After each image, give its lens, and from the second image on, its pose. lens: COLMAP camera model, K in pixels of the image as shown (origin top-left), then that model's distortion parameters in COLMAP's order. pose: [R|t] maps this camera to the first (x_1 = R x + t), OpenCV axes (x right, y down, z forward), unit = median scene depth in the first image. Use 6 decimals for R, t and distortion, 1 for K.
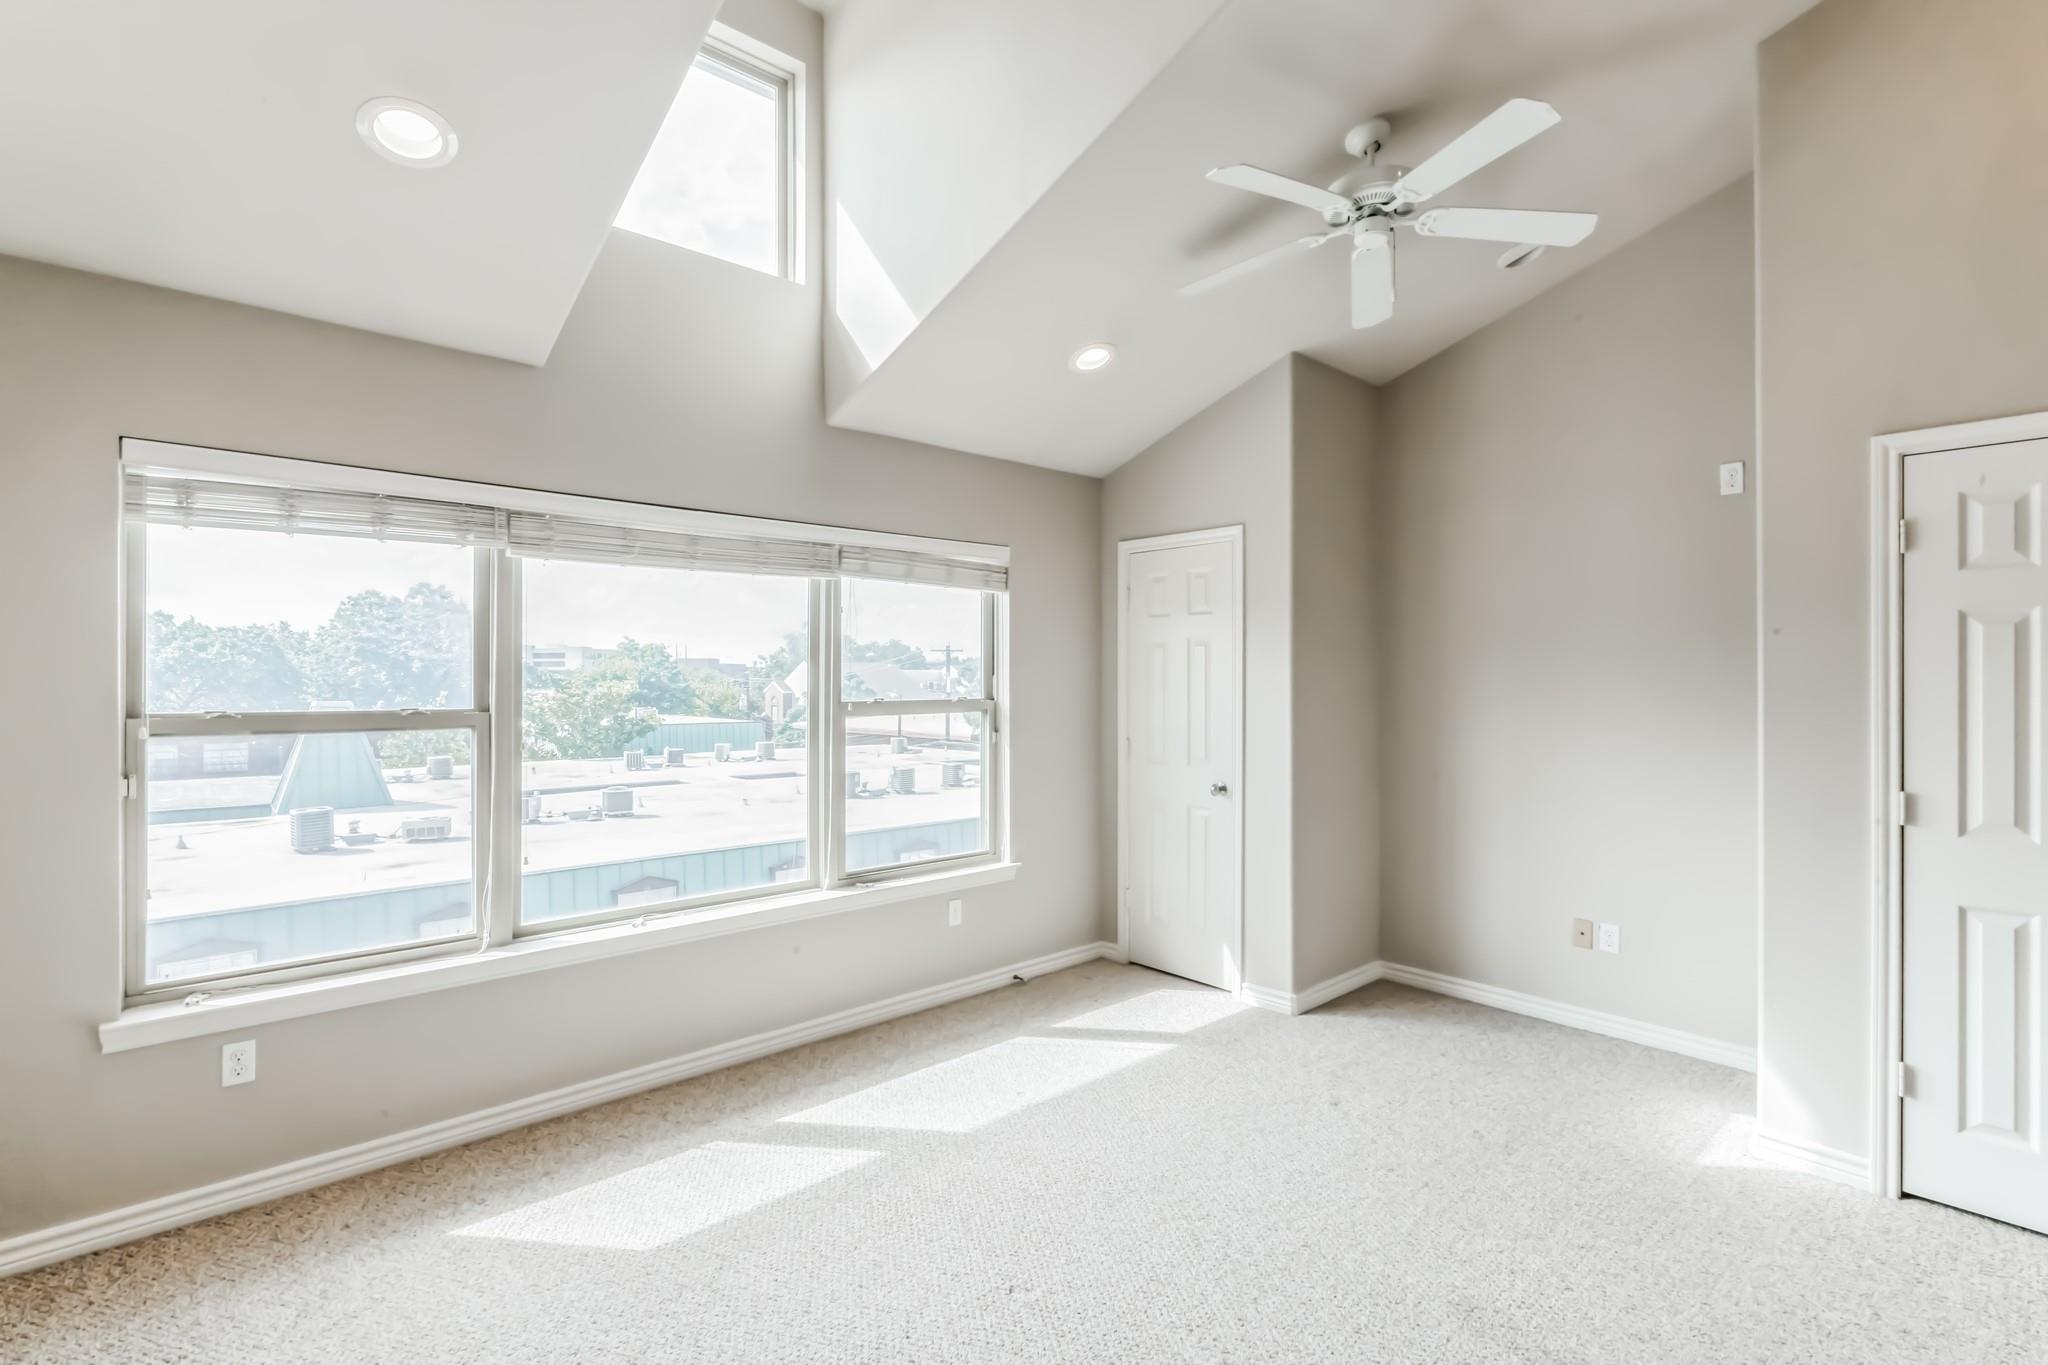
lens RADIAL K [[950.5, 0, 1024.0], [0, 950.5, 682.5], [0, 0, 1]] dist [0.001840, 0.000985]
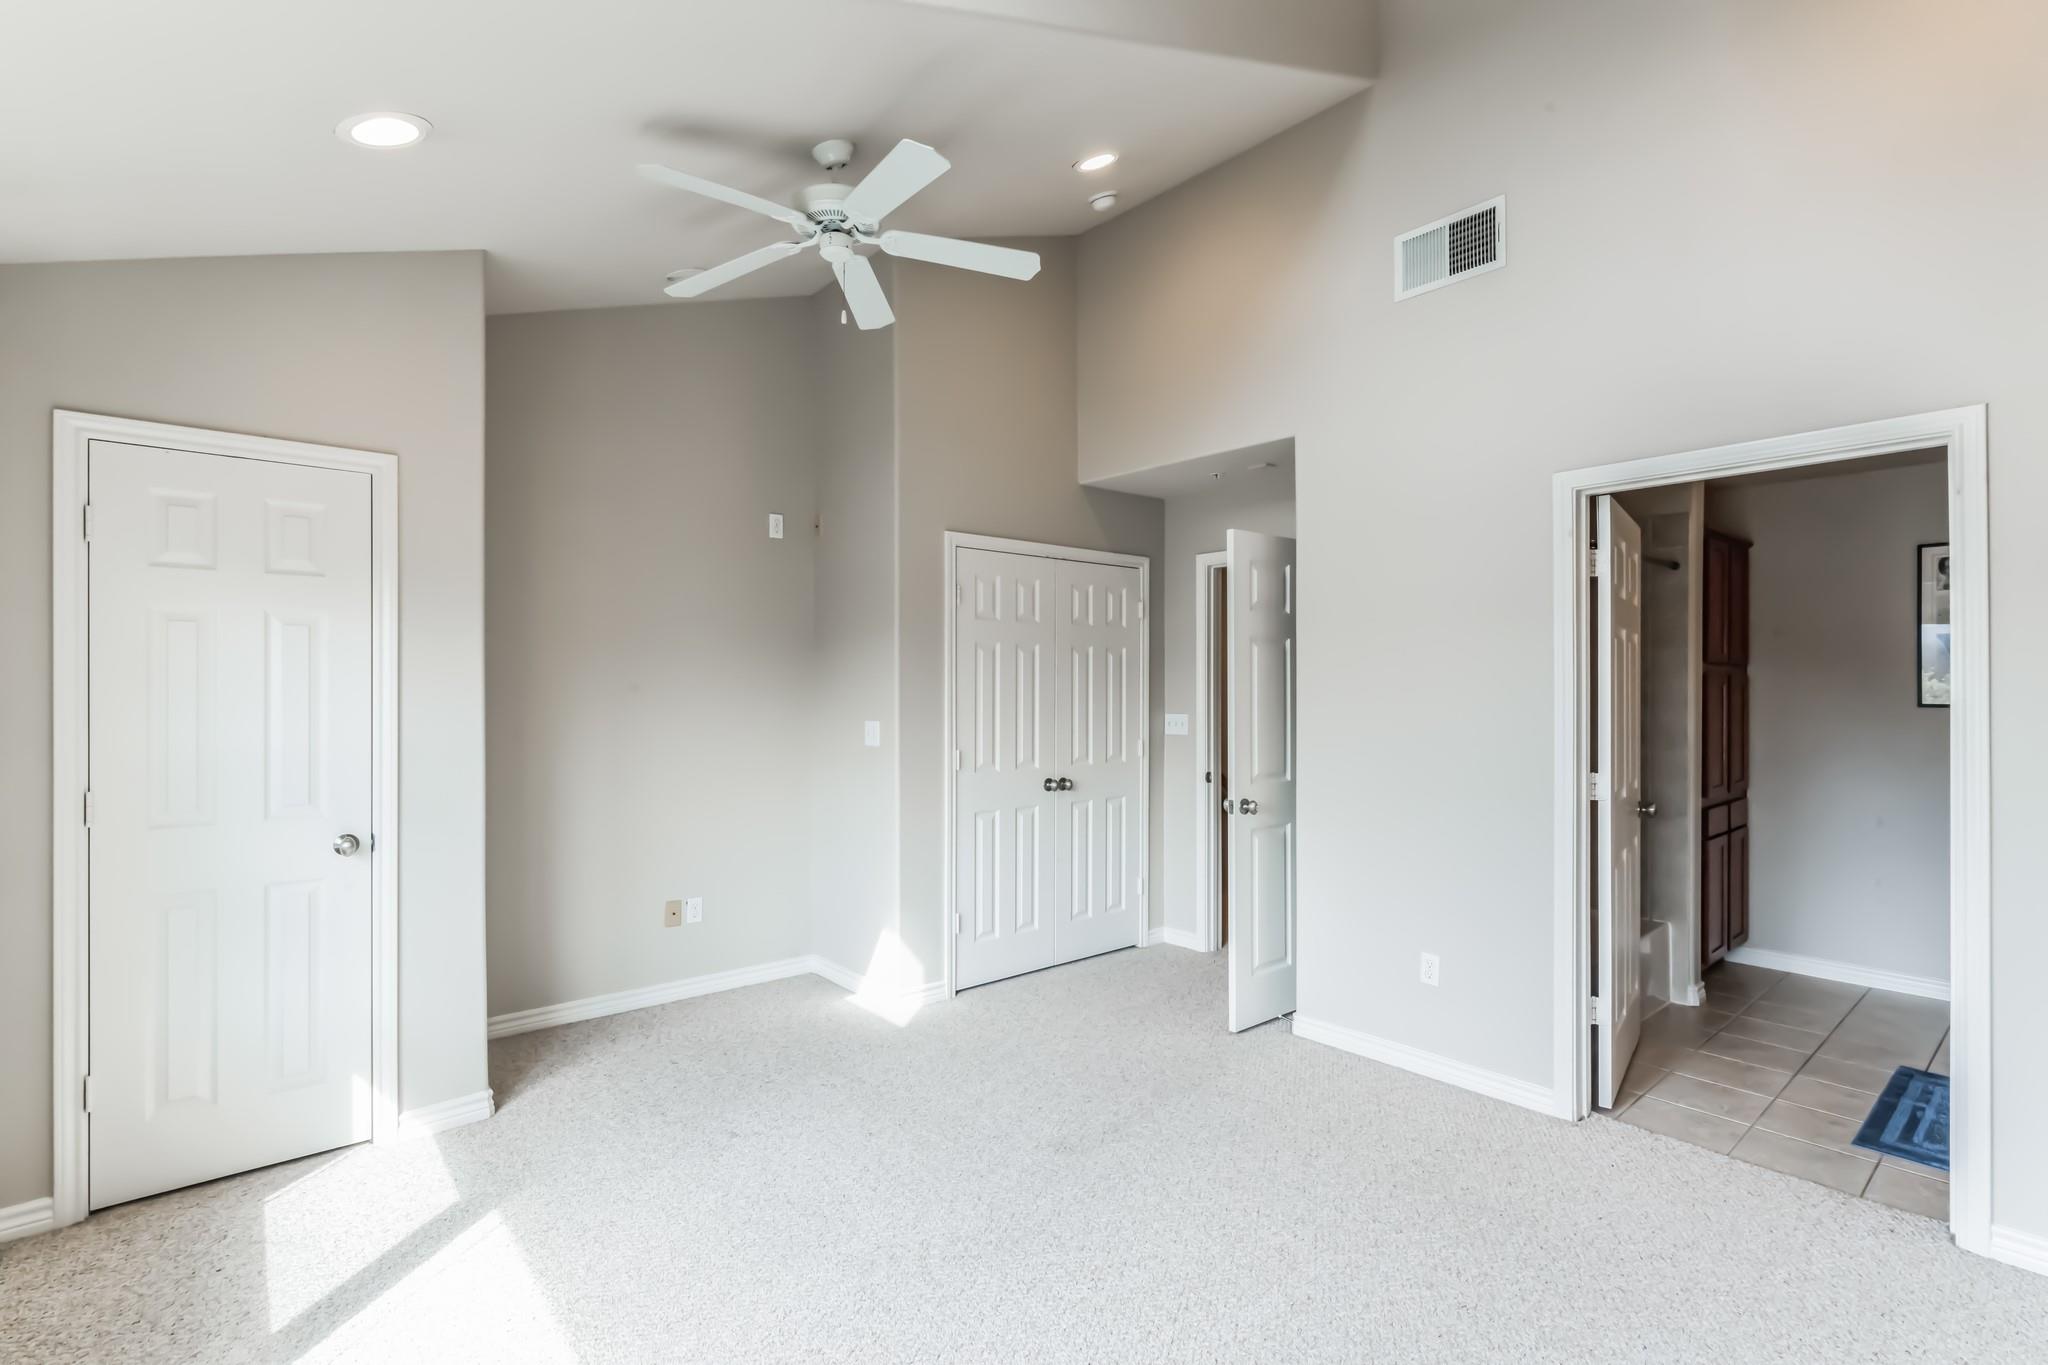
lens RADIAL K [[950.5, 0, 1024.0], [0, 950.5, 682.5], [0, 0, 1]] dist [0.001840, 0.000985]
pose [[0.026604, -0.000682, 0.999646, -0.496644], [-0.002229, 0.999997, 0.000741, -0.003166], [-0.999644, -0.002248, 0.026602, 0.572290]]
